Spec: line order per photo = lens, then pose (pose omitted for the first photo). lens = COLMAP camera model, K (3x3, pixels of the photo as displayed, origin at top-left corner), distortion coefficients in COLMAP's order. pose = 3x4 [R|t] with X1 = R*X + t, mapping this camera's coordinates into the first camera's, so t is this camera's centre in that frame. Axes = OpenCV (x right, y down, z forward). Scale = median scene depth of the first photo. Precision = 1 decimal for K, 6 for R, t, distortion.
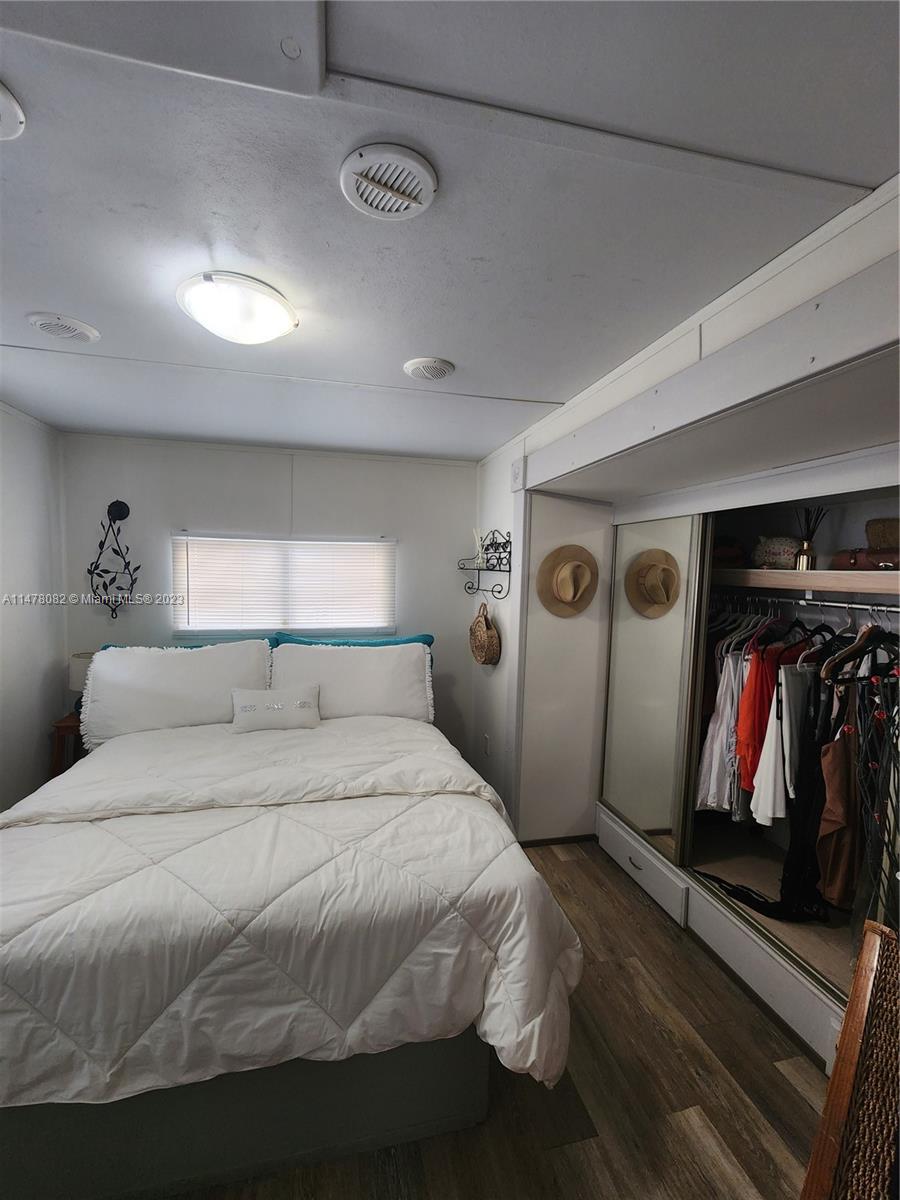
lens RADIAL K [[481.0, 0, 441.3], [0, 481.0, 606.2], [0, 0, 1]] dist [0.001808, -0.000056]
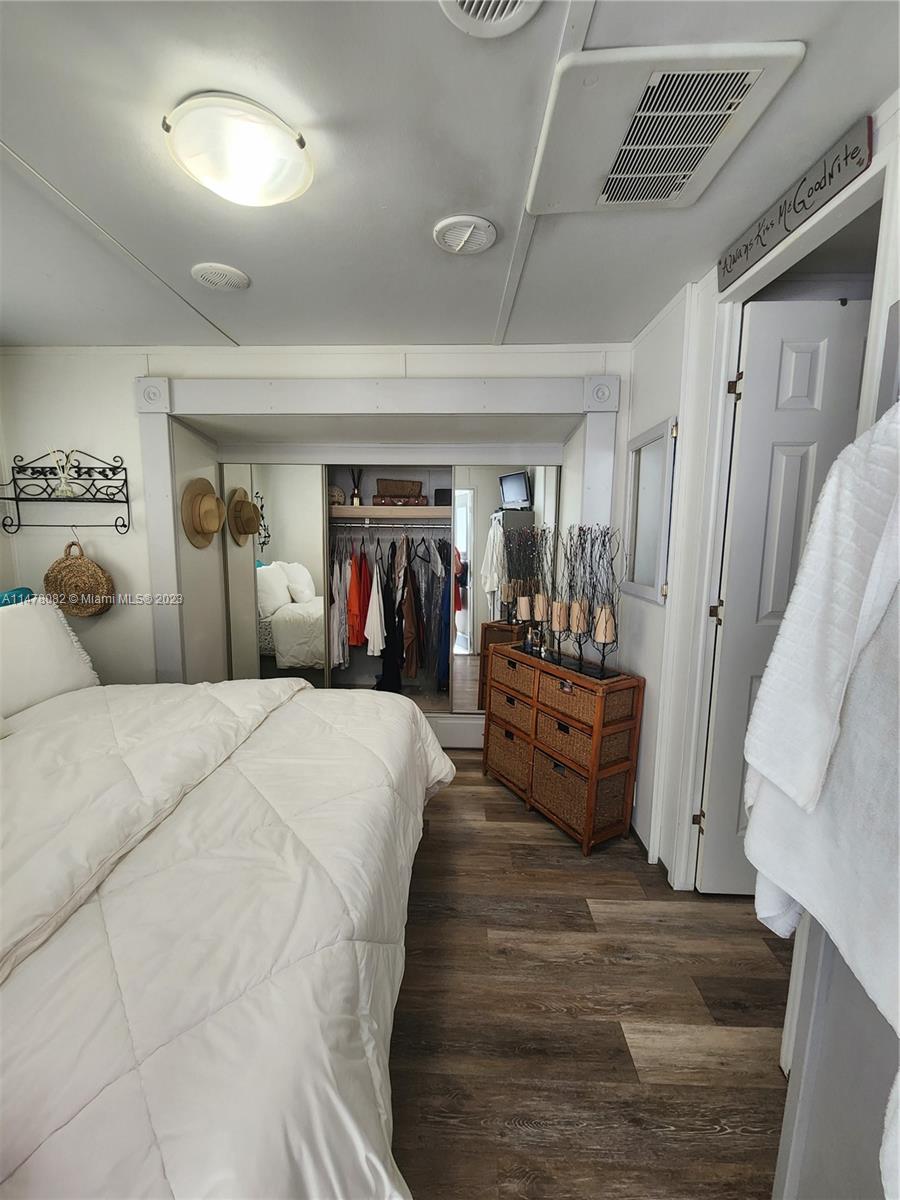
lens RADIAL K [[491.6, 0, 431.6], [0, 491.6, 600.5], [0, 0, 1]] dist [0.001415, -0.002902]
pose [[0.256811, -0.152844, 0.954299, -0.661296], [0.071315, 0.987720, 0.139006, 0.022316], [-0.963827, 0.032358, 0.264558, 0.252660]]
